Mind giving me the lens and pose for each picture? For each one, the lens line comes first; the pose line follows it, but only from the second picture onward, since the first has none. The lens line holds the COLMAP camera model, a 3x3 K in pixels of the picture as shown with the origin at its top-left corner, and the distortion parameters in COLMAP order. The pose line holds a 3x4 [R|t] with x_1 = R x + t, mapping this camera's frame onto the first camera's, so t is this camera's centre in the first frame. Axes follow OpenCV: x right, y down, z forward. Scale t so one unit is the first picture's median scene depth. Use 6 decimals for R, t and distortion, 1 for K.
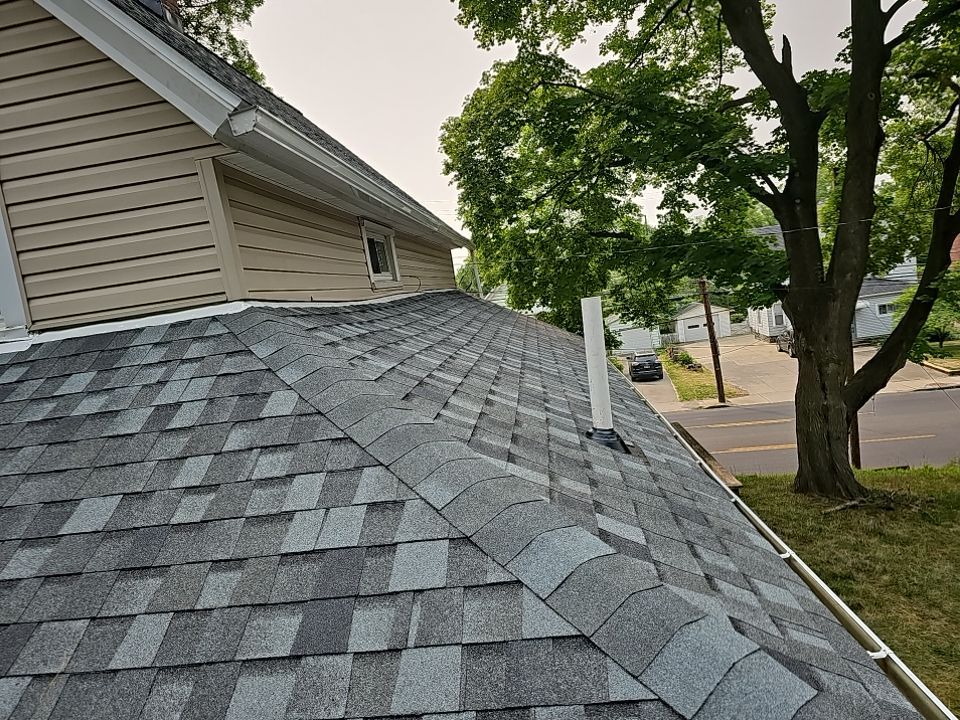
lens RADIAL K [[627.3, 0, 491.3], [0, 627.3, 372.3], [0, 0, 1]] dist [0.052305, -0.053612]
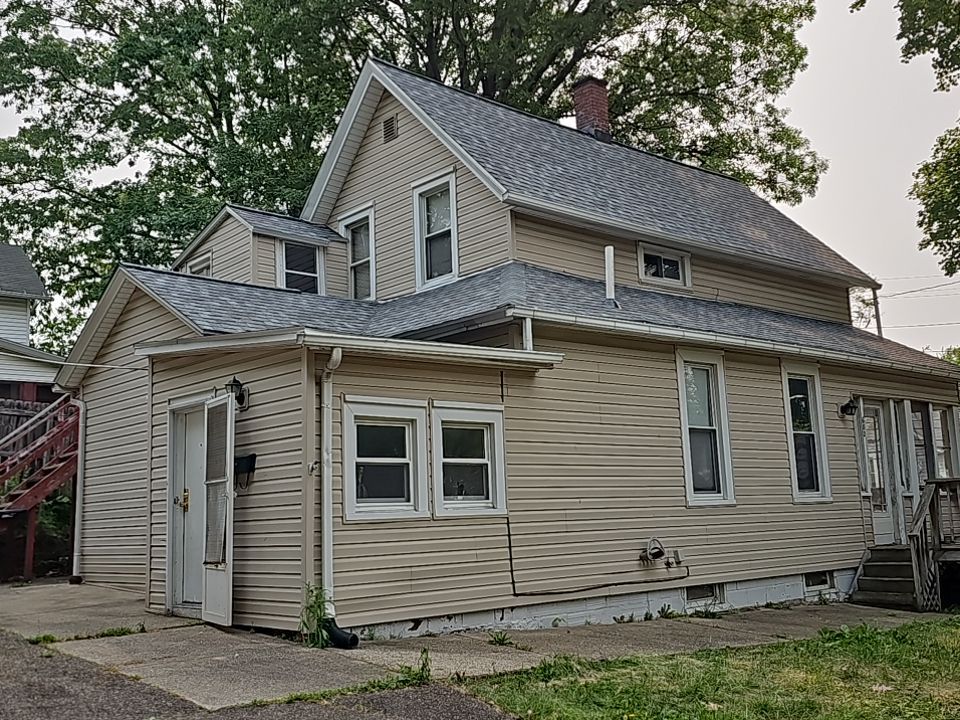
lens RADIAL K [[994.6, 0, 480.5], [0, 994.6, 378.4], [0, 0, 1]] dist [0.102203, -0.144240]
pose [[0.706096, 0.017681, -0.707896, 2.635132], [-0.156500, 0.978864, -0.131653, 1.007002], [0.690606, 0.203745, 0.693939, -2.017652]]
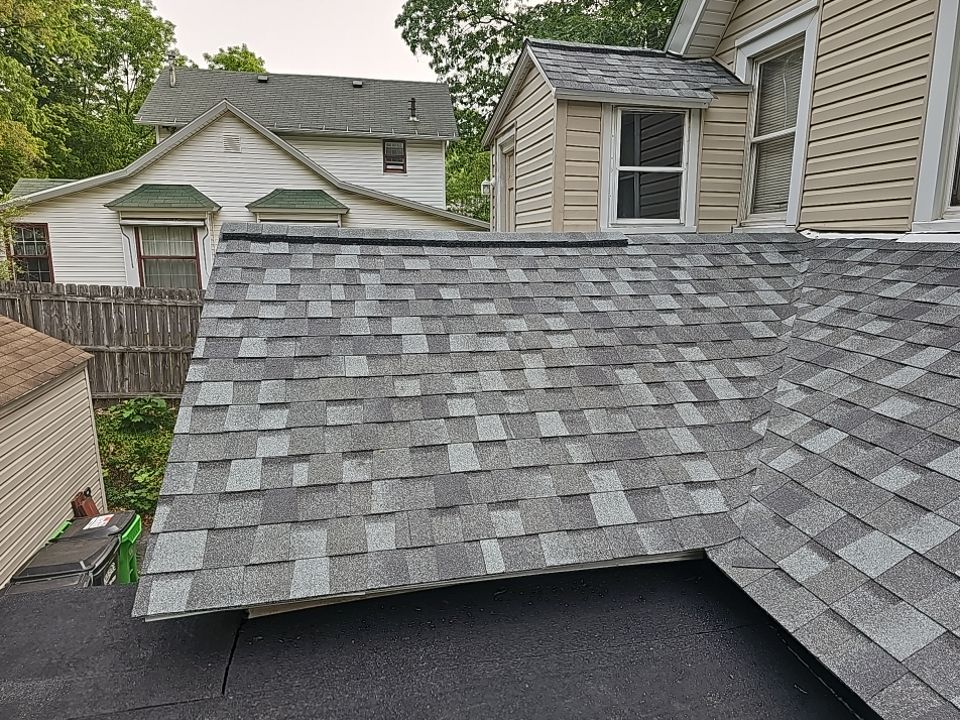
lens RADIAL K [[632.1, 0, 487.9], [0, 632.1, 363.1], [0, 0, 1]] dist [0.068921, -0.079073]
pose [[0.276665, 0.317400, -0.907036, -0.071294], [-0.168062, 0.945313, 0.279532, 0.016273], [0.946156, 0.075102, 0.314878, -0.101968]]
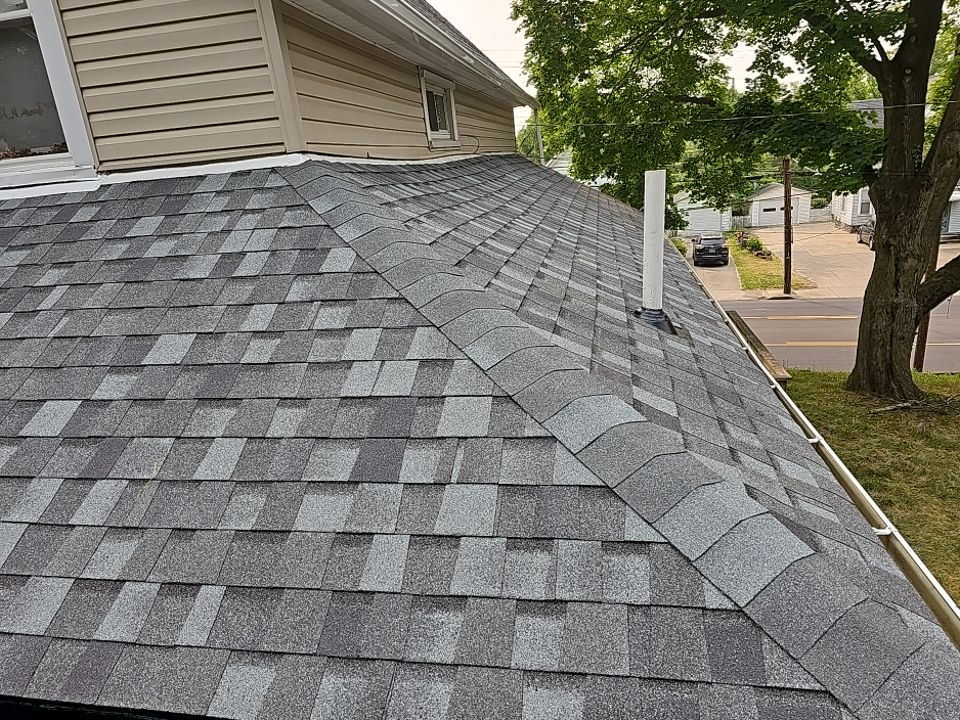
lens RADIAL K [[642.3, 0, 496.0], [0, 642.3, 373.0], [0, 0, 1]] dist [0.056968, -0.057191]
pose [[0.994871, 0.079697, -0.062284, 0.002310], [-0.066051, 0.978239, 0.196689, 0.004508], [0.076605, -0.191566, 0.978486, -0.040799]]
